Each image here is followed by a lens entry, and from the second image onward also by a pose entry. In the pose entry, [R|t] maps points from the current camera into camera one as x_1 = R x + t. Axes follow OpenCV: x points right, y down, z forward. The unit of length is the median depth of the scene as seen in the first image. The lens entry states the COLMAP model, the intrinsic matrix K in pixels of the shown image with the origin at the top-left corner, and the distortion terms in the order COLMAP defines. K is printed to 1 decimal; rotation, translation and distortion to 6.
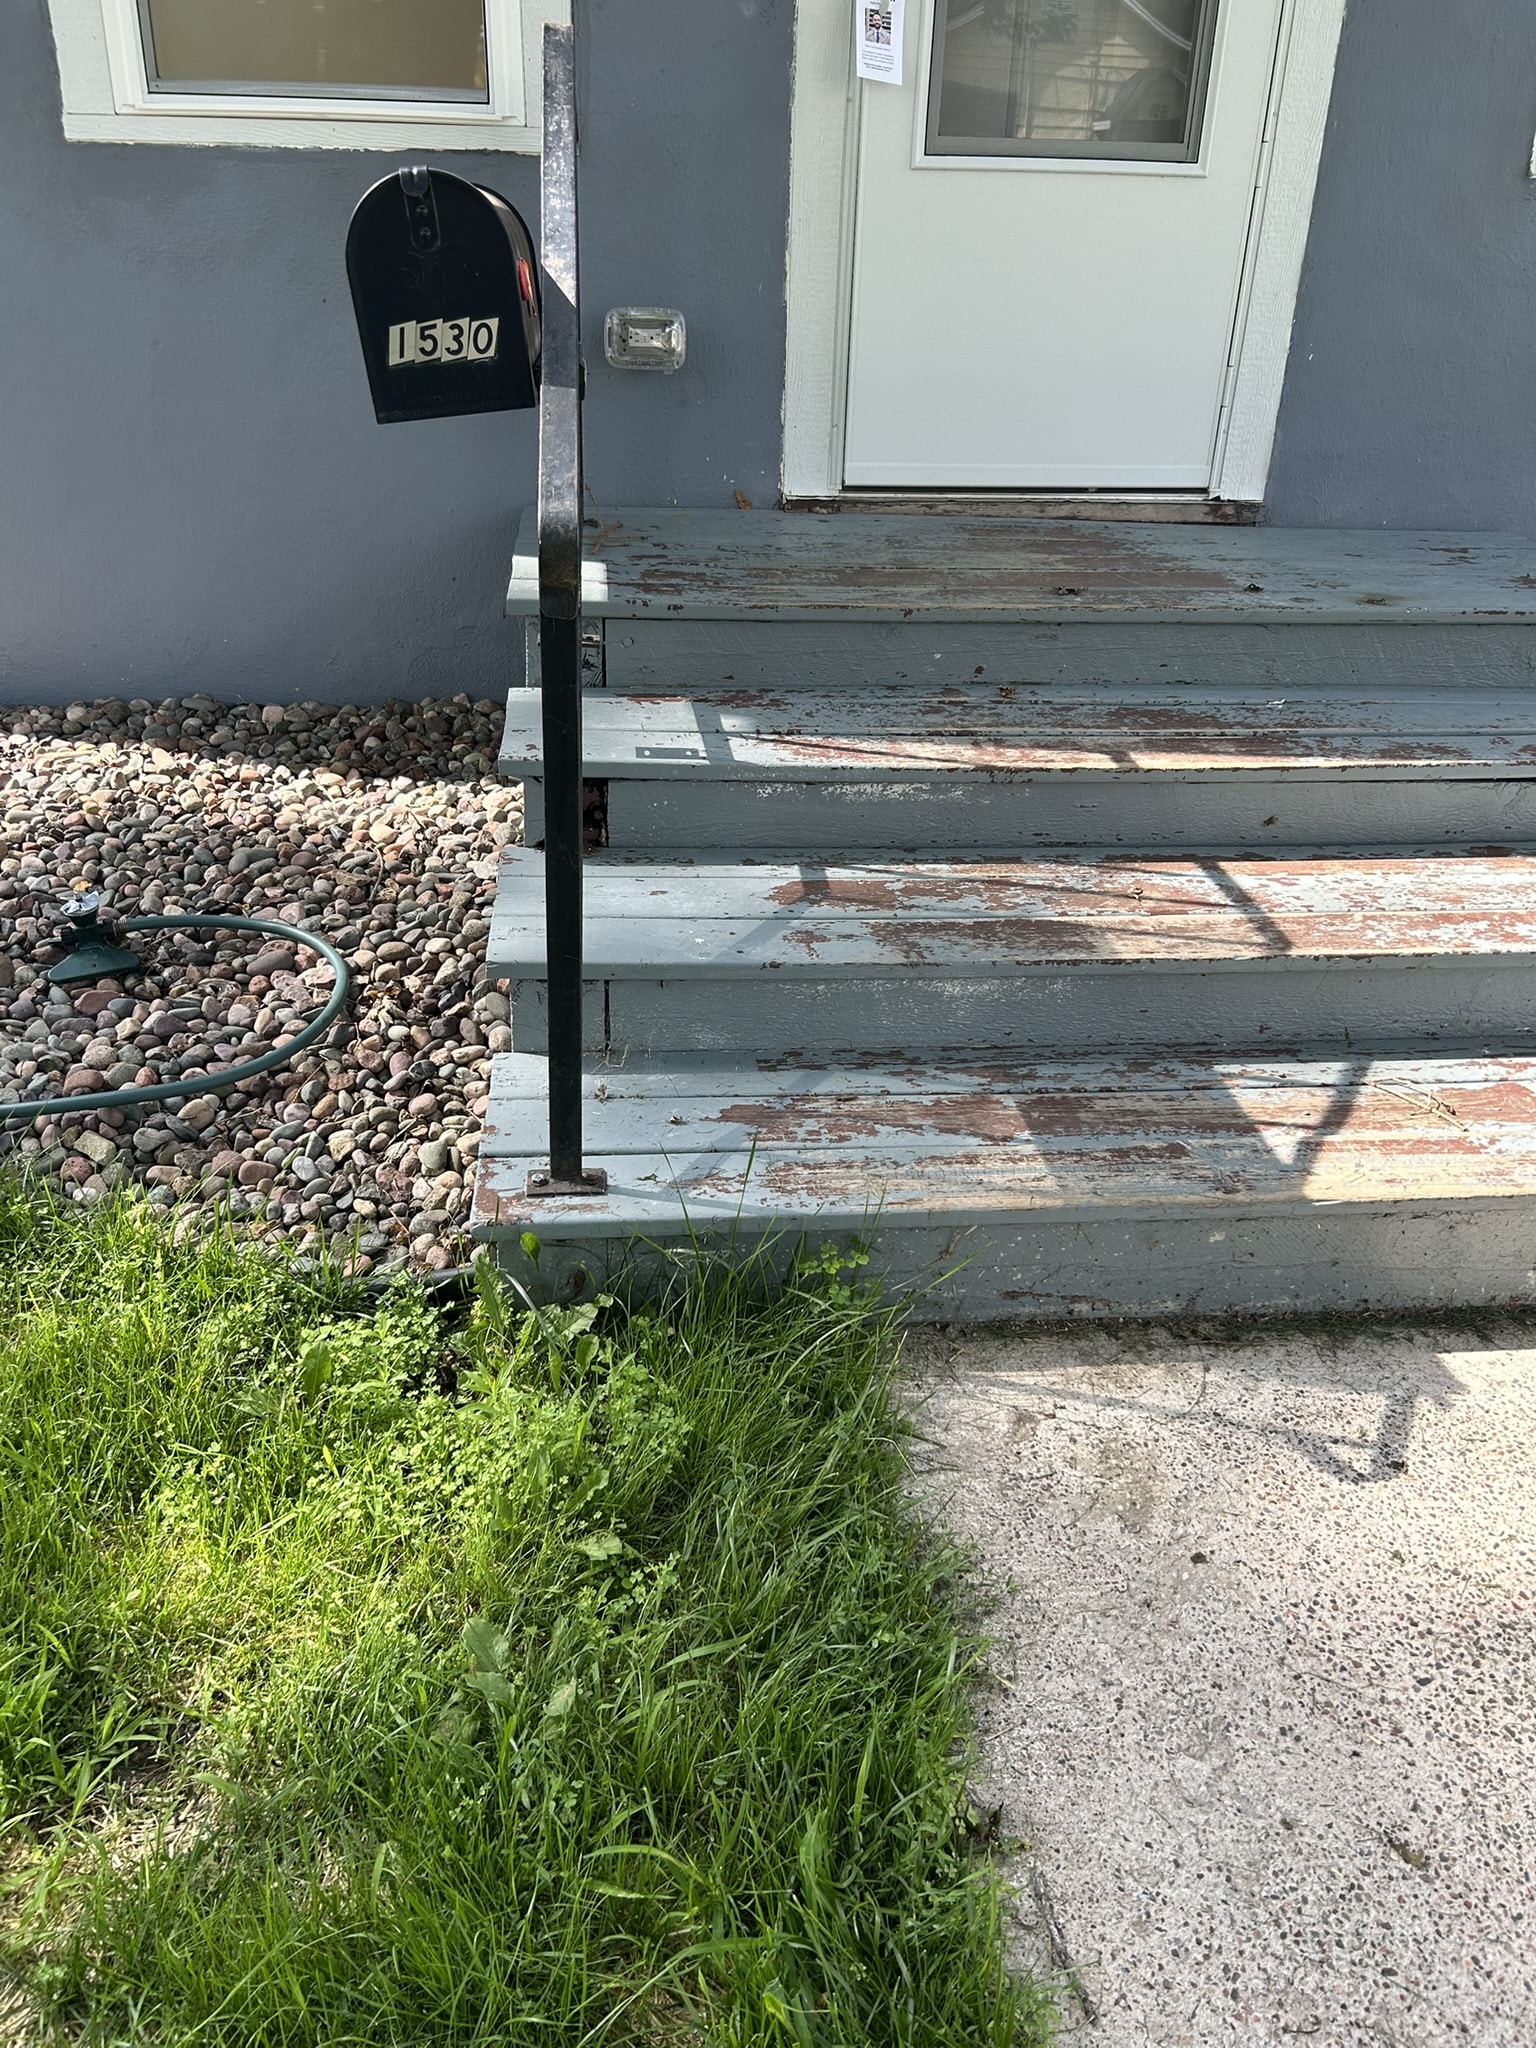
lens RADIAL K [[1555.1, 0, 758.2], [0, 1555.1, 1026.0], [0, 0, 1]] dist [0.045301, -0.052382]
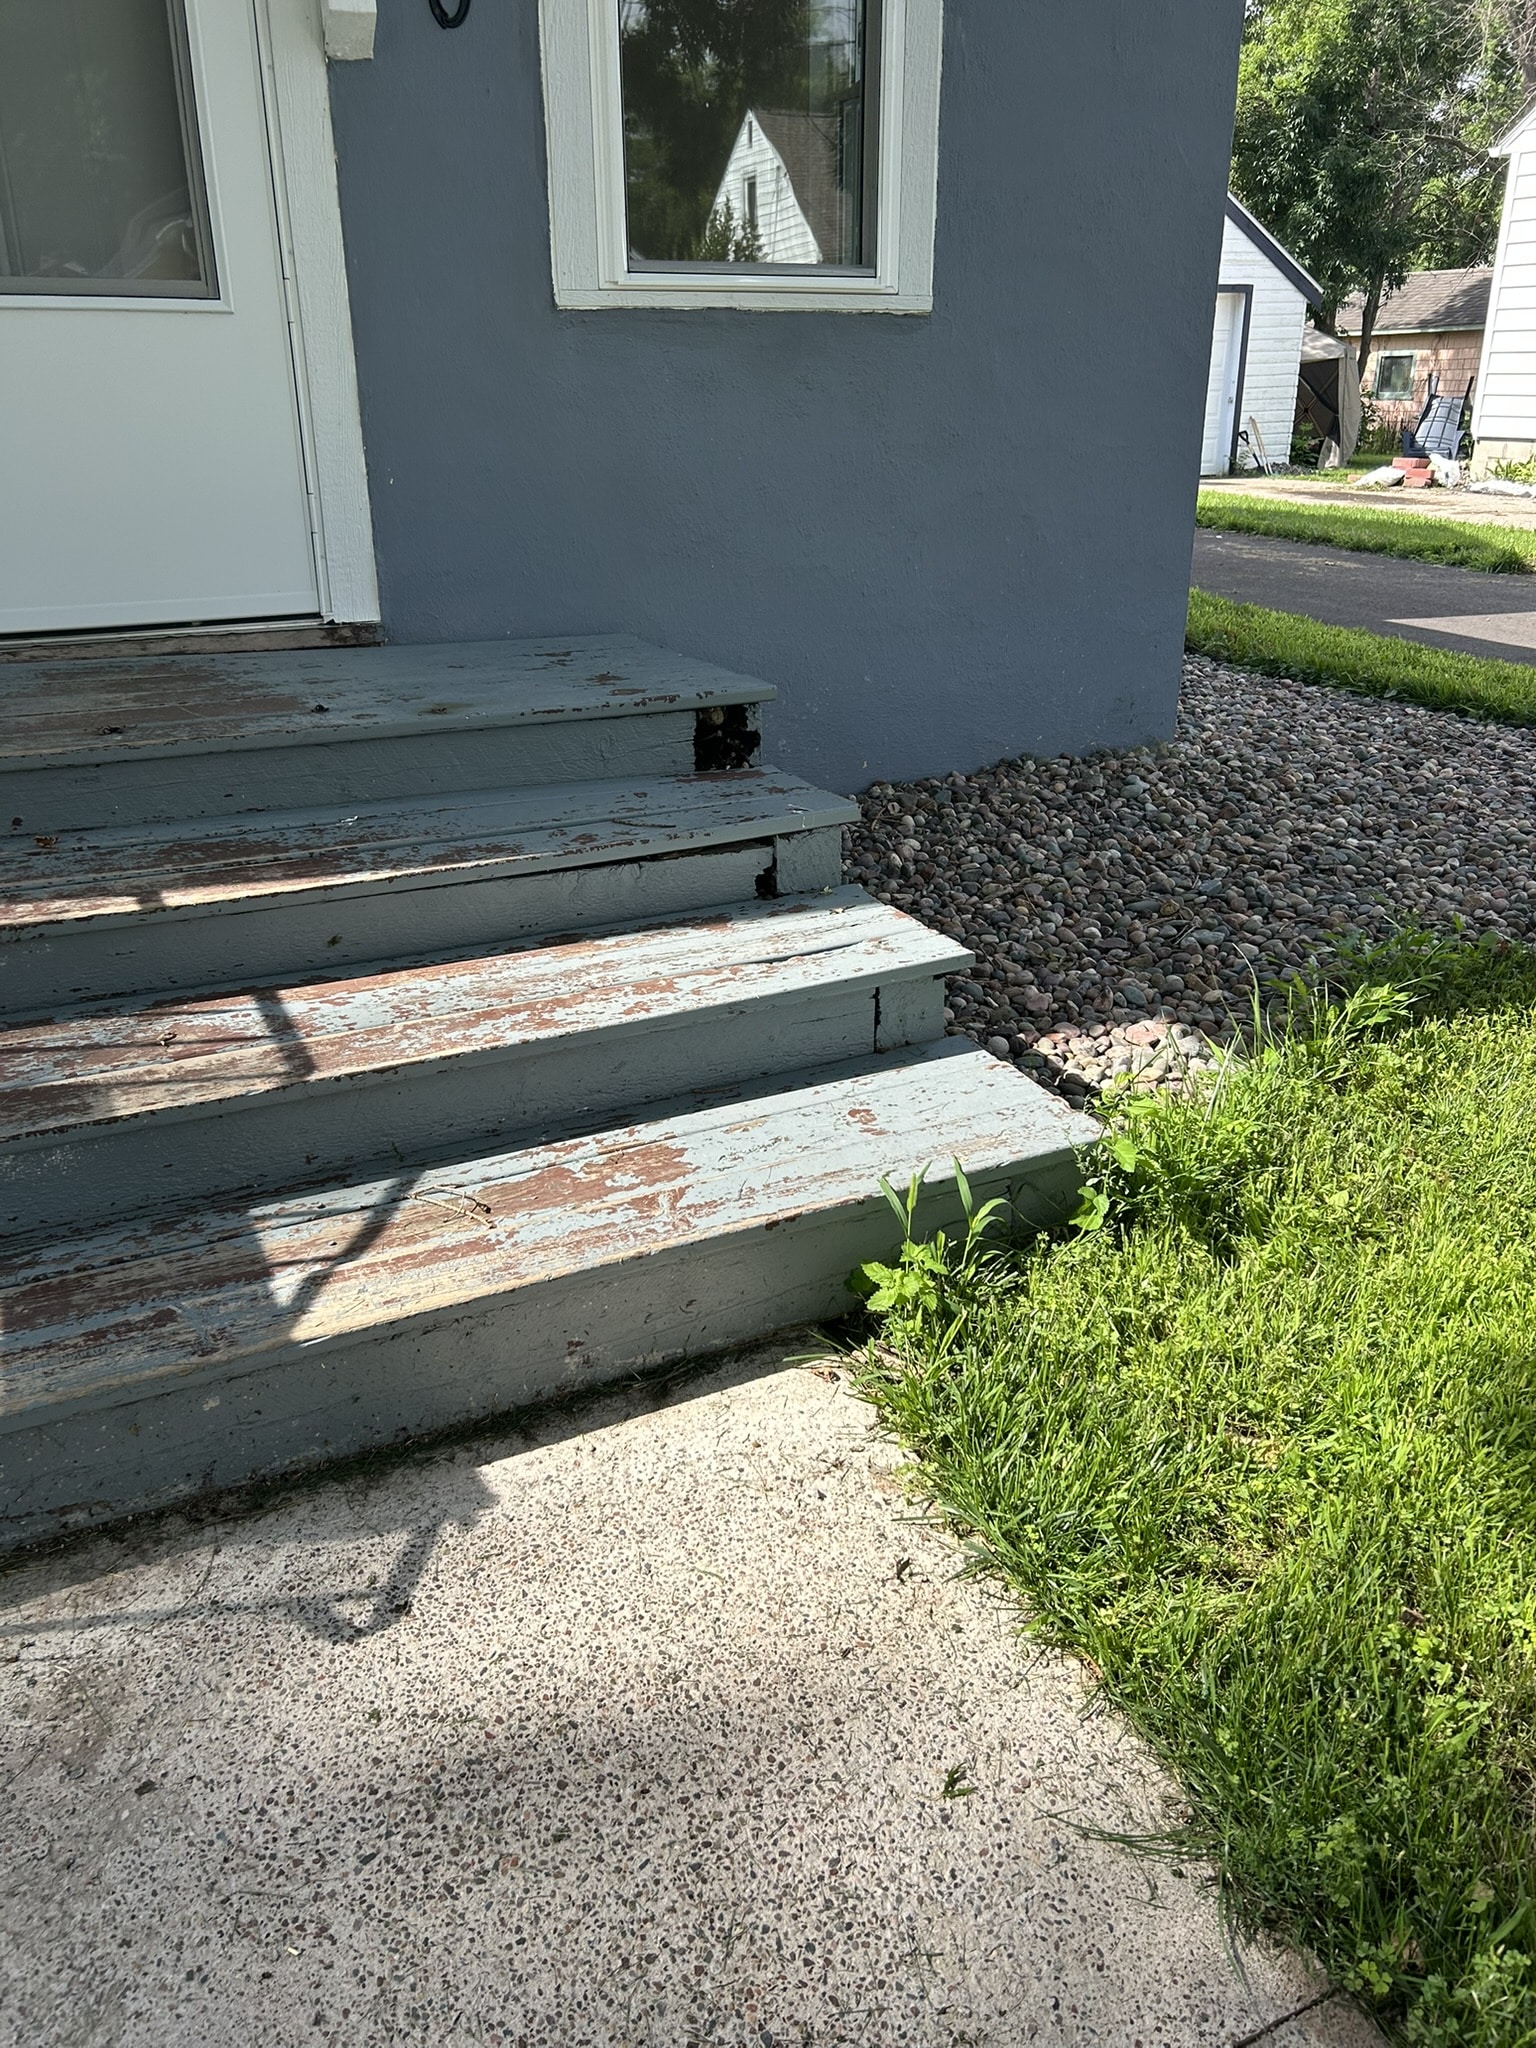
lens RADIAL K [[1555.1, 0, 764.5], [0, 1555.1, 1010.3], [0, 0, 1]] dist [0.045301, -0.052382]
pose [[0.935310, -0.157451, 0.316867, 0.304402], [0.184237, 0.981272, -0.056228, 0.017776], [-0.302080, 0.110969, 0.946802, 0.004041]]
